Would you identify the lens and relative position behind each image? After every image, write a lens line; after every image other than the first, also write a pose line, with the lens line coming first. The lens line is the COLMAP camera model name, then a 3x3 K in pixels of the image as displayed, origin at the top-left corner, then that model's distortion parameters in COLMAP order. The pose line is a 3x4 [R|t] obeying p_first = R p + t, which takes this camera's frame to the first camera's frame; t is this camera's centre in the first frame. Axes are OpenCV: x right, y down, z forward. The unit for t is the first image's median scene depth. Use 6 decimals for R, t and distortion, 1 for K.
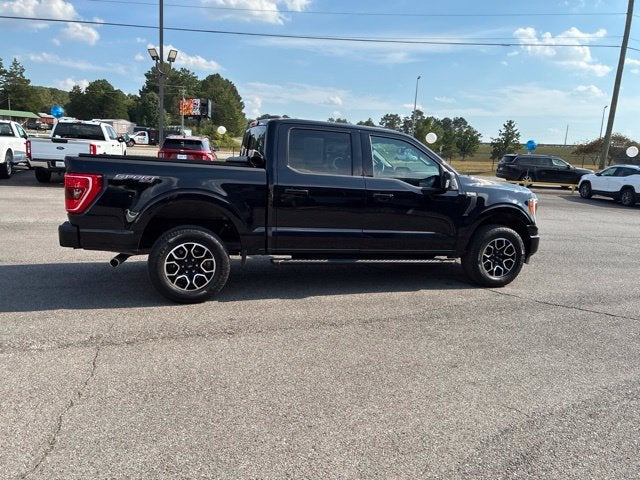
lens RADIAL K [[486.6, 0, 318.8], [0, 486.6, 236.9], [0, 0, 1]] dist [0.053333, -0.073379]
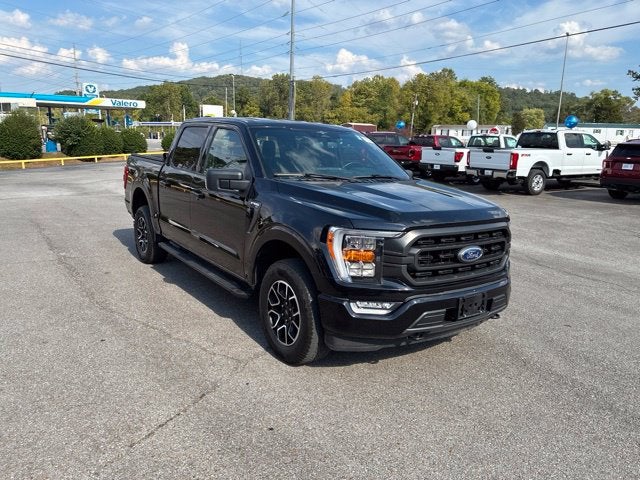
lens RADIAL K [[490.3, 0, 319.6], [0, 490.3, 231.1], [0, 0, 1]] dist [0.068260, -0.096511]
pose [[0.288516, 0.127774, -0.948911, 0.957088], [-0.169412, 0.982232, 0.080751, -0.116404], [0.942368, 0.137459, 0.305036, 0.840423]]
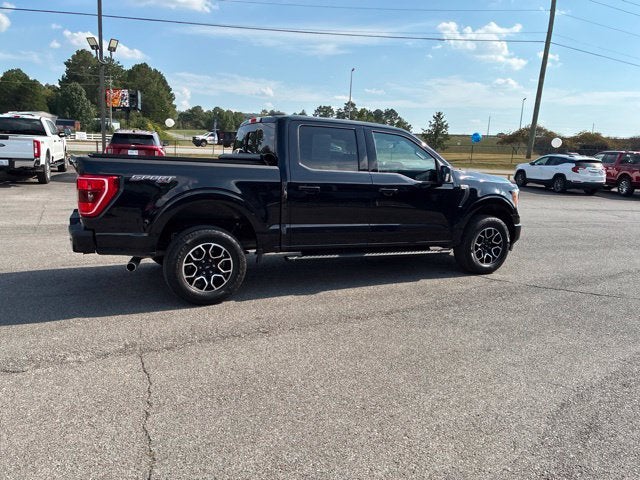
lens RADIAL K [[486.0, 0, 320.2], [0, 486.0, 238.6], [0, 0, 1]] dist [0.051800, -0.065940]
pose [[0.990583, -0.036348, 0.131997, -0.134414], [0.033710, 0.999186, 0.022169, -0.009132], [-0.132696, -0.017510, 0.991002, -0.004117]]
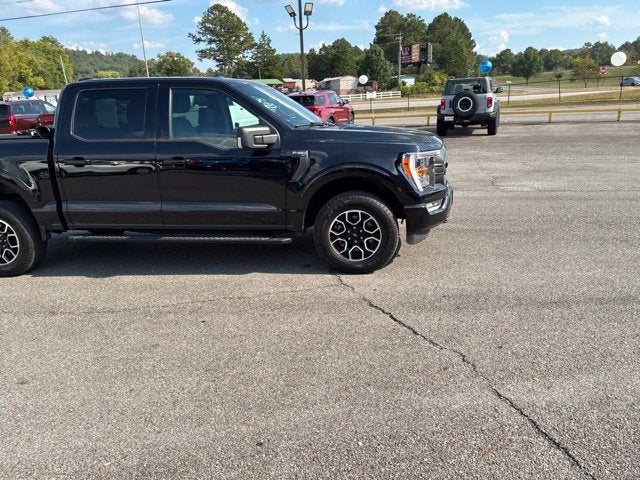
lens RADIAL K [[484.6, 0, 332.8], [0, 484.6, 237.5], [0, 0, 1]] dist [0.054532, -0.076720]
pose [[0.895360, 0.028023, -0.444460, 0.670071], [0.019667, 0.994557, 0.102324, -0.031942], [0.444908, -0.100358, 0.889935, 0.318833]]
